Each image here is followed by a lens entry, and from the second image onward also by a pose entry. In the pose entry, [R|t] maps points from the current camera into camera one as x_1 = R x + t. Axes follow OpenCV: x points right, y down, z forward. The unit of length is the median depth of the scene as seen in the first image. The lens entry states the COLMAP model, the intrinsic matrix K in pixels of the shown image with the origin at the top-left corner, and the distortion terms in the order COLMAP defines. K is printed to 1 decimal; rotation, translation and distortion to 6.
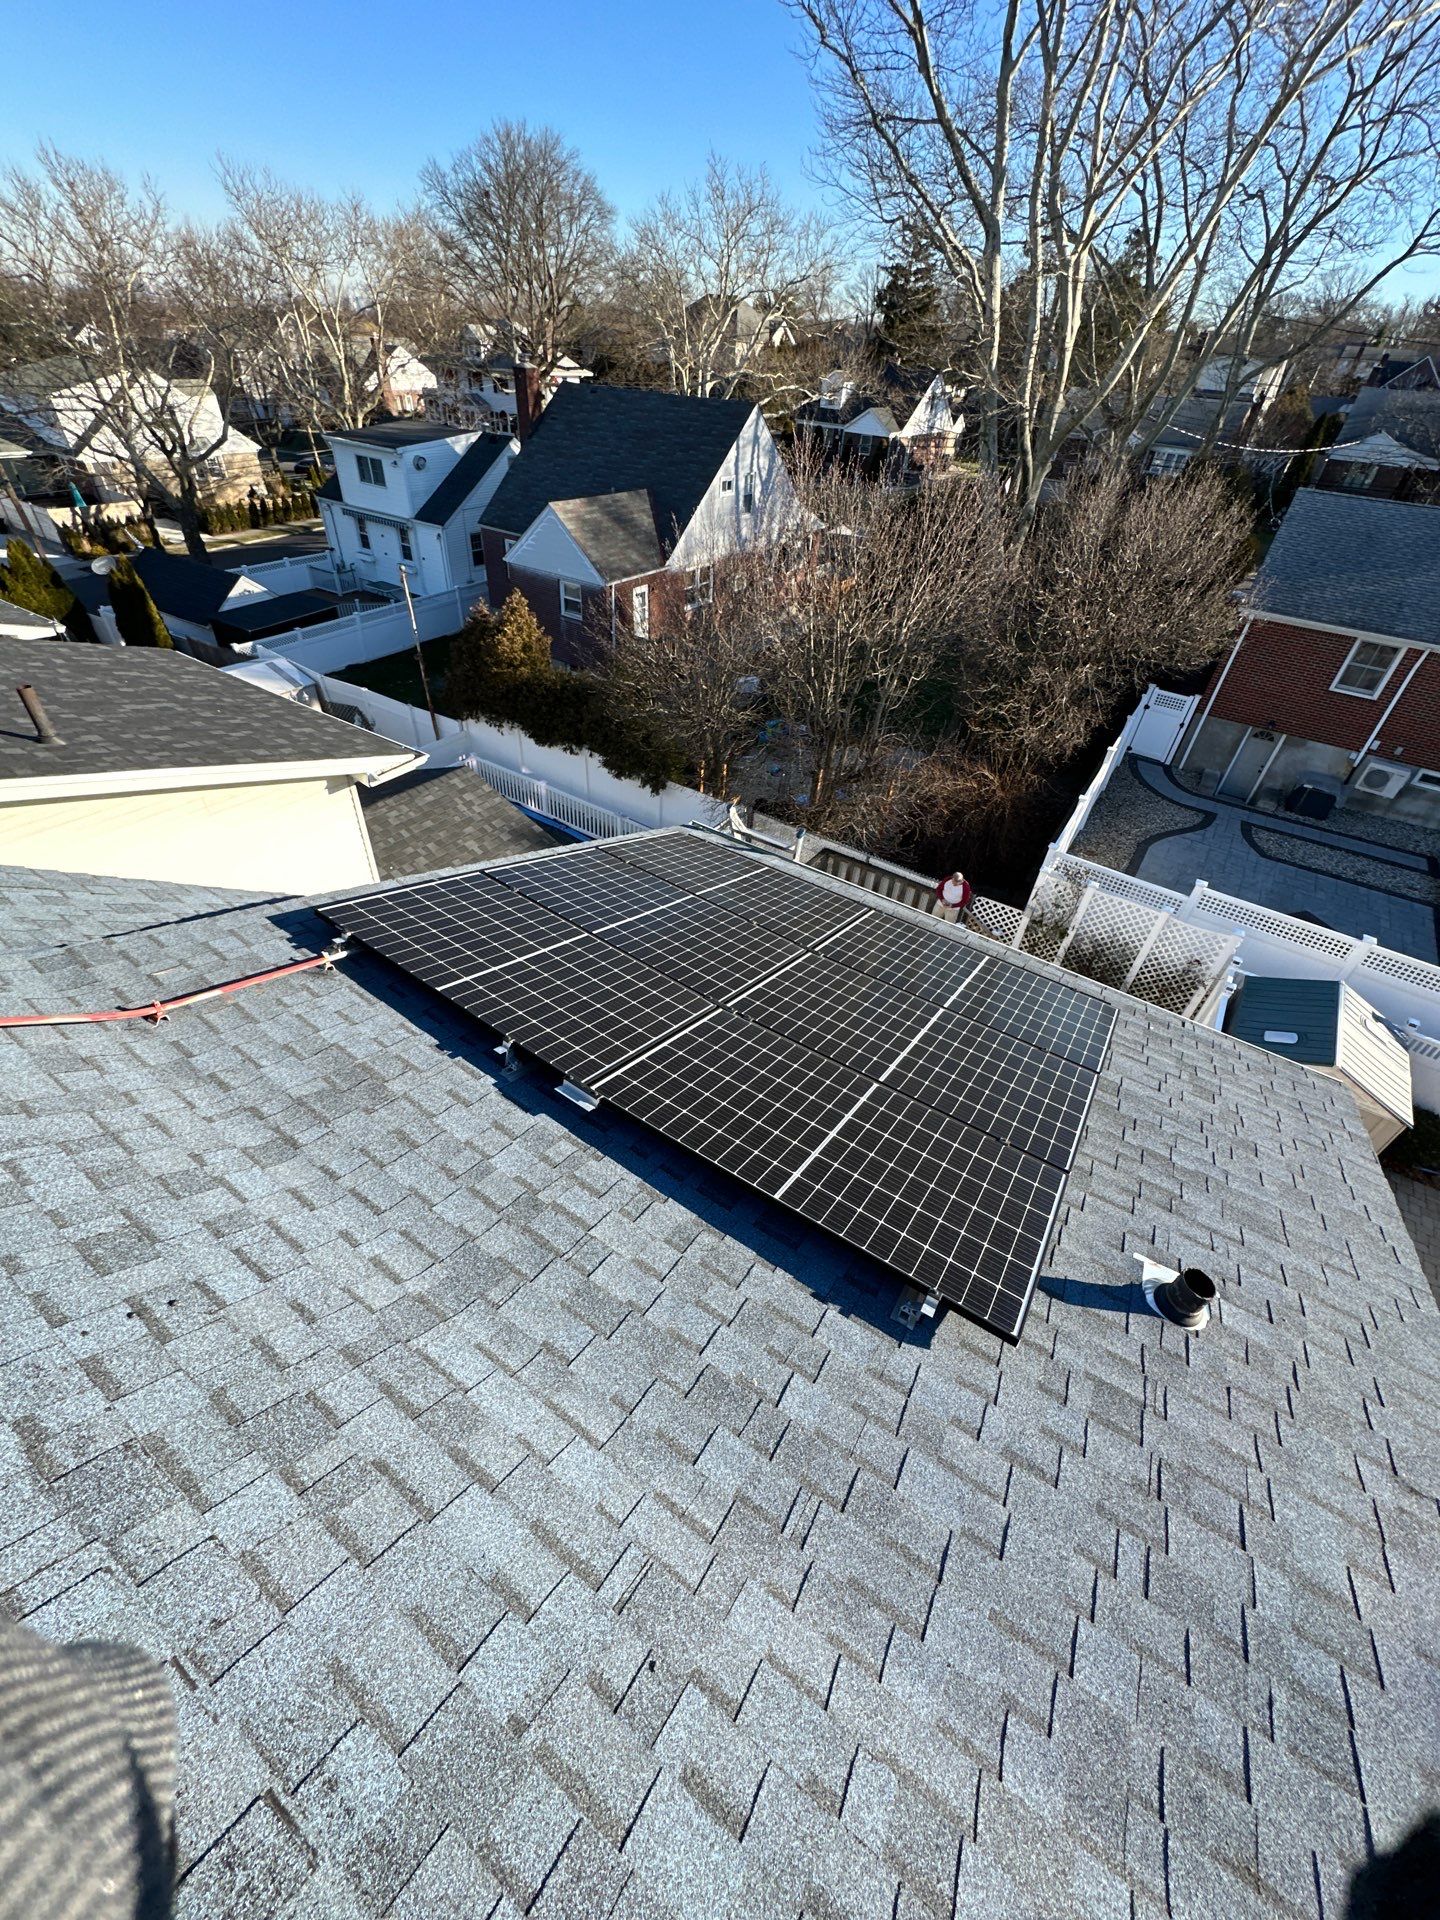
lens RADIAL K [[770.2, 0, 717.0], [0, 770.2, 963.9], [0, 0, 1]] dist [0.000923, 0.000533]
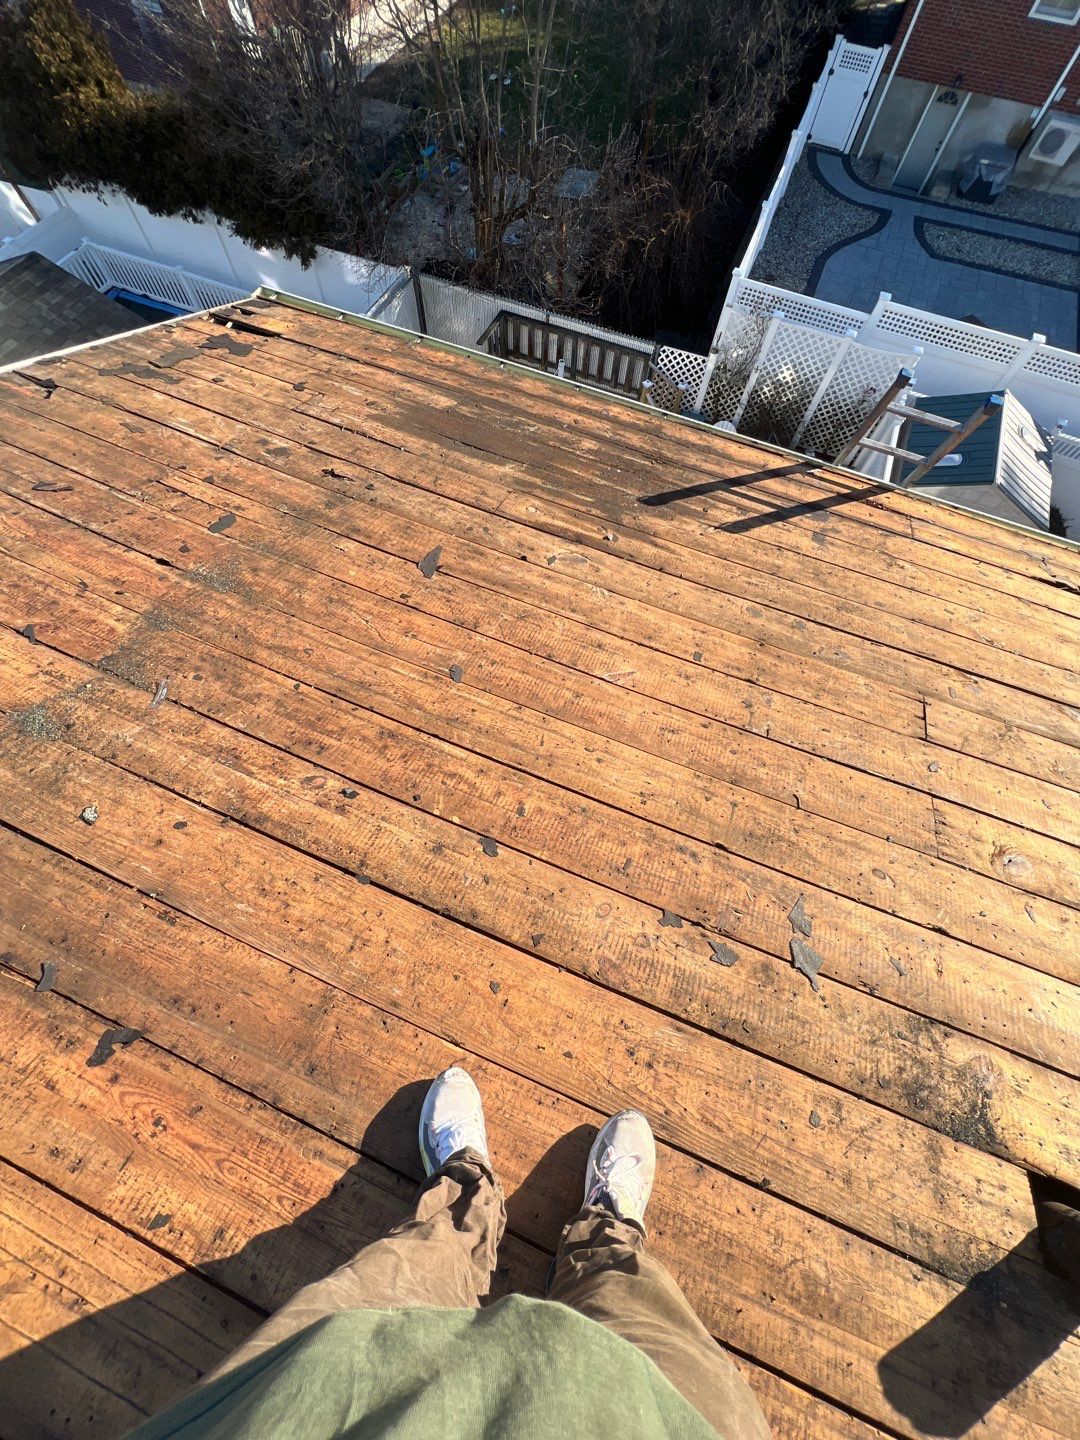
lens RADIAL K [[577.7, 0, 545.0], [0, 577.7, 714.9], [0, 0, 1]] dist [0.000923, 0.000533]
pose [[0.979454, -0.191125, 0.064358, 0.046640], [0.143725, 0.885397, 0.442057, -0.015987], [-0.141470, -0.423724, 0.894675, 0.138347]]
